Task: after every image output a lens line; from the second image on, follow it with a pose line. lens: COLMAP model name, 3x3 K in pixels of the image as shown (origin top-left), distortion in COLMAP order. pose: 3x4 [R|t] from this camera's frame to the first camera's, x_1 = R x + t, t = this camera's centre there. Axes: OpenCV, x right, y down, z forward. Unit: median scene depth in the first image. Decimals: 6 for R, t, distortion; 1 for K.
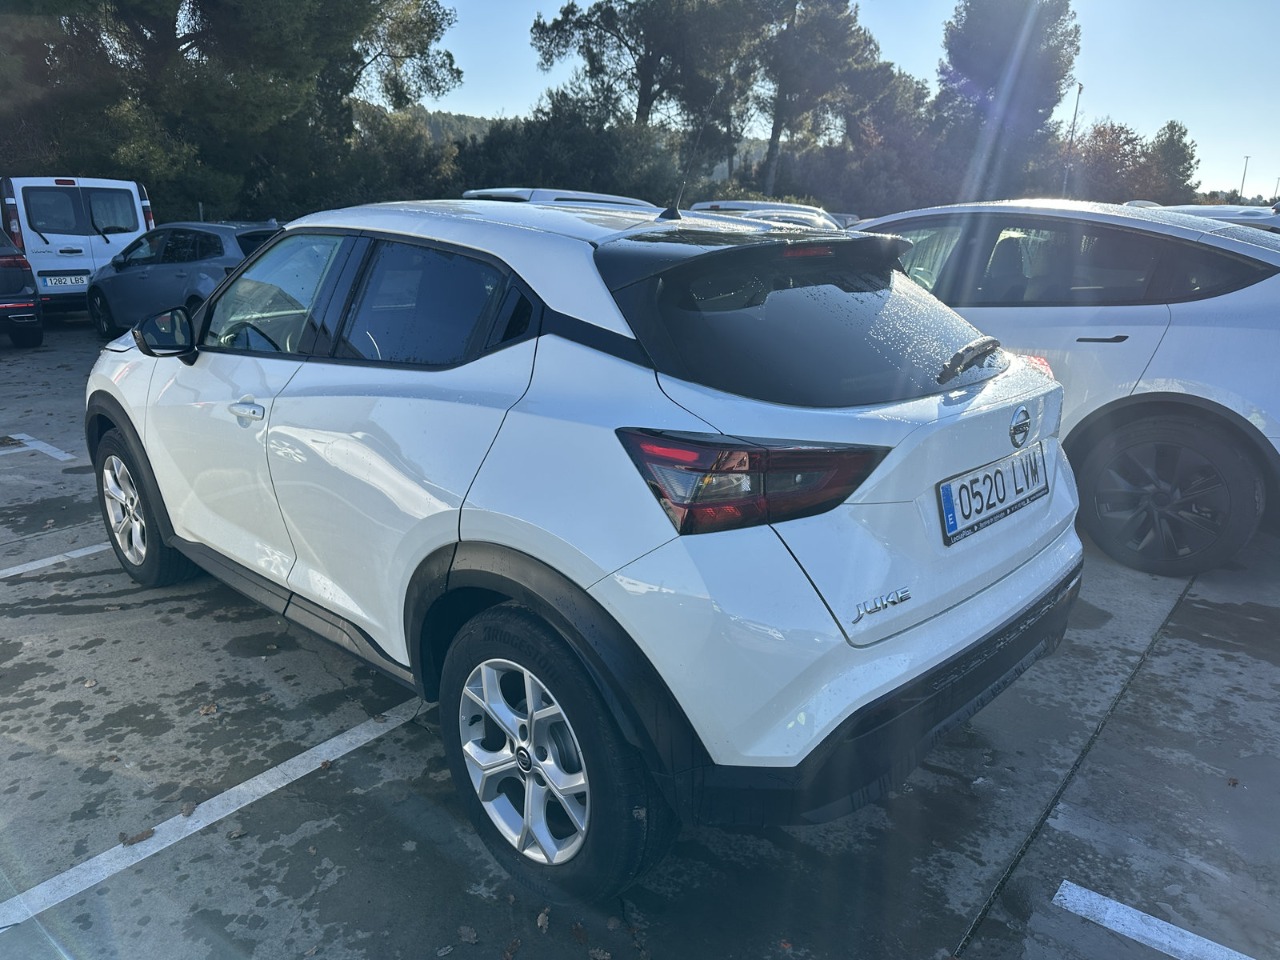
lens RADIAL K [[899.1, 0, 720.2], [0, 899.1, 461.8], [0, 0, 1]] dist [-0.031366, -0.001381]
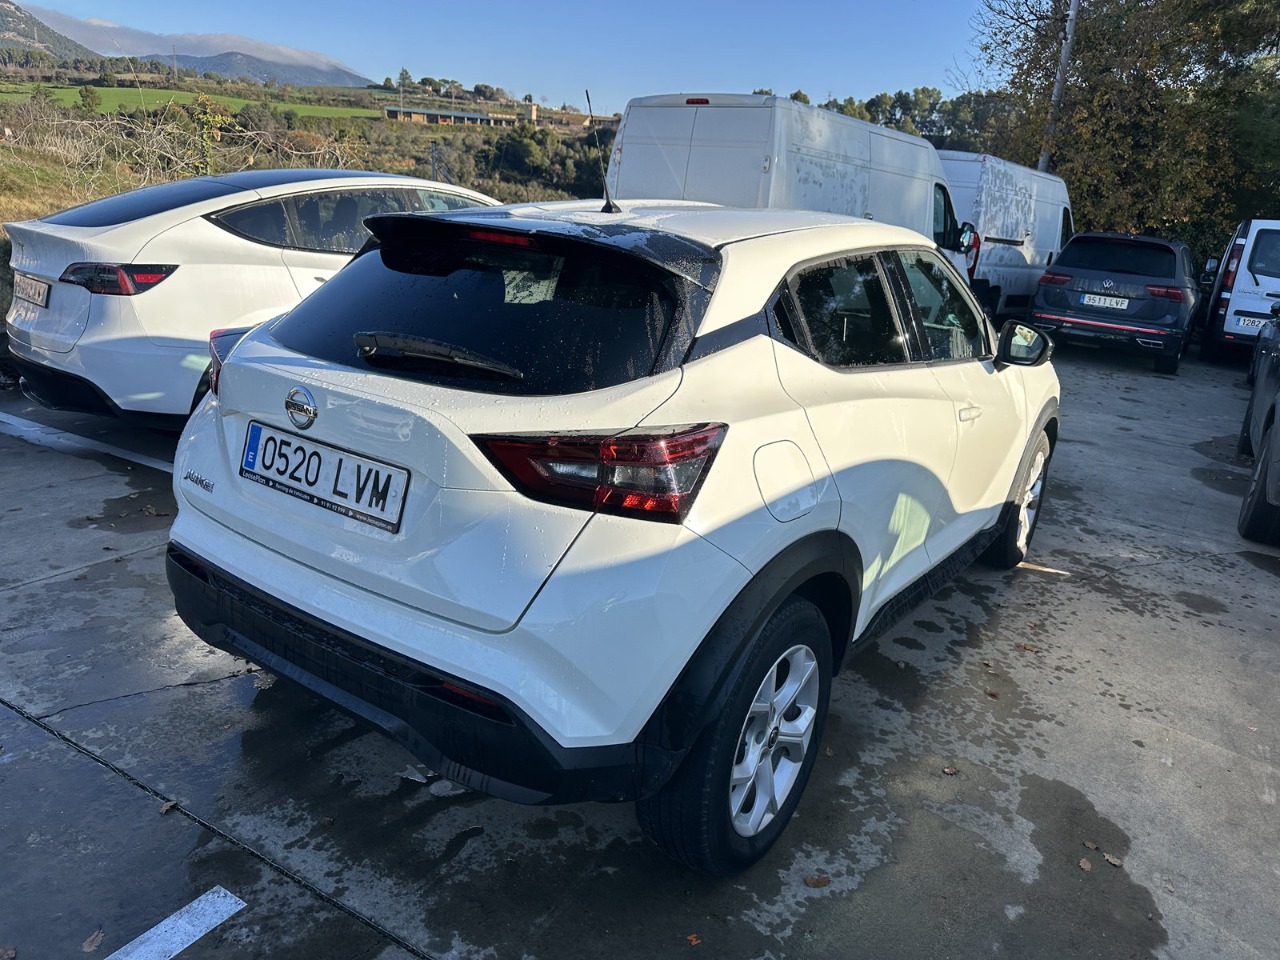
lens RADIAL K [[906.1, 0, 646.2], [0, 906.1, 478.0], [0, 0, 1]] dist [0.028583, -0.047546]
pose [[0.141443, 0.287007, -0.947429, 0.198324], [-0.334901, 0.914493, 0.227031, -0.046800], [0.931577, 0.285183, 0.225468, 0.172106]]
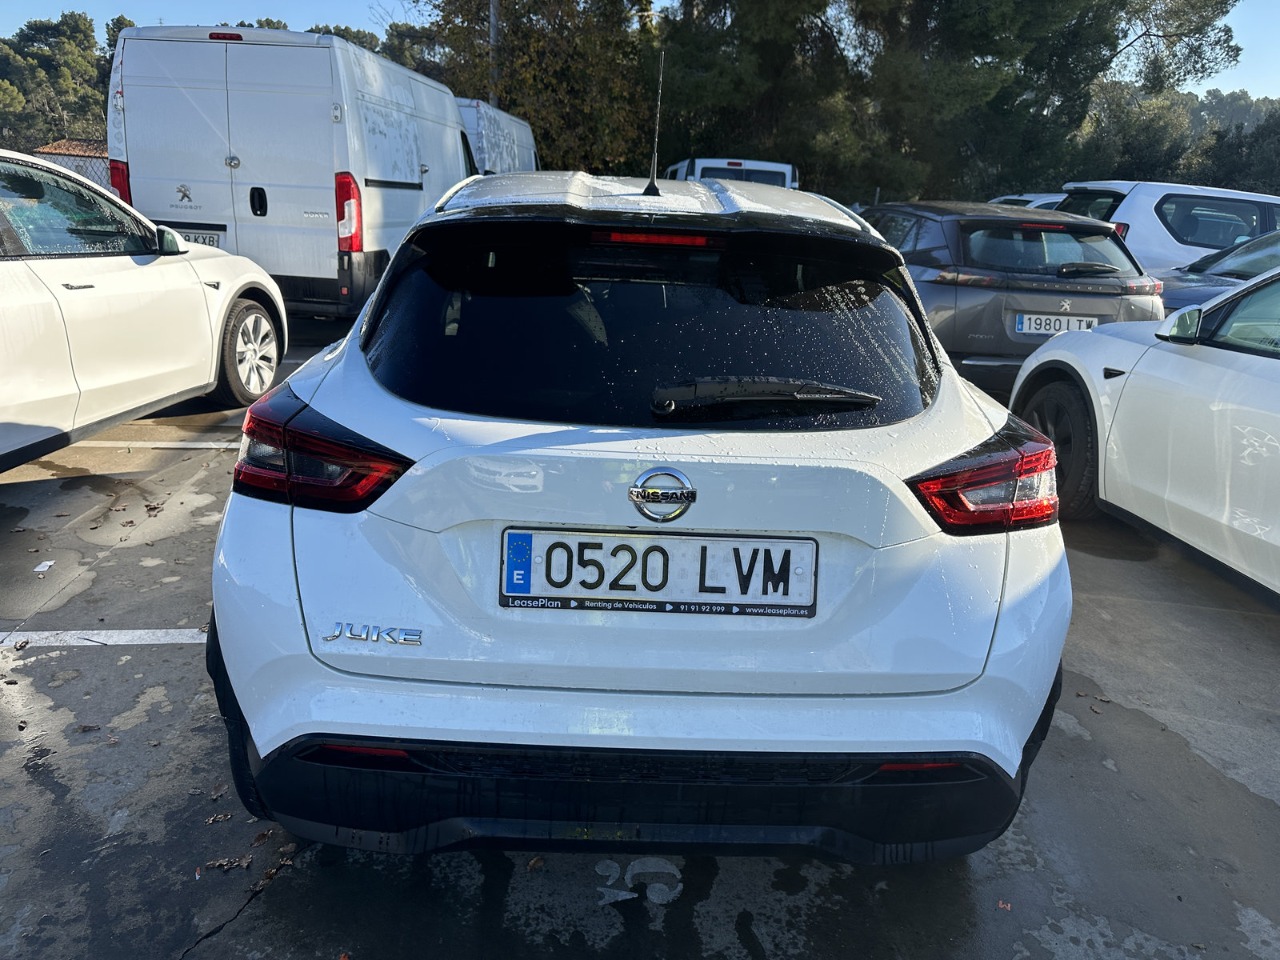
lens RADIAL K [[906.1, 0, 646.2], [0, 906.1, 478.0], [0, 0, 1]] dist [0.028583, -0.047546]
pose [[0.693081, 0.243686, -0.678422, 0.121964], [-0.230837, 0.966597, 0.111372, -0.019250], [0.682900, 0.079415, 0.726182, 0.069750]]
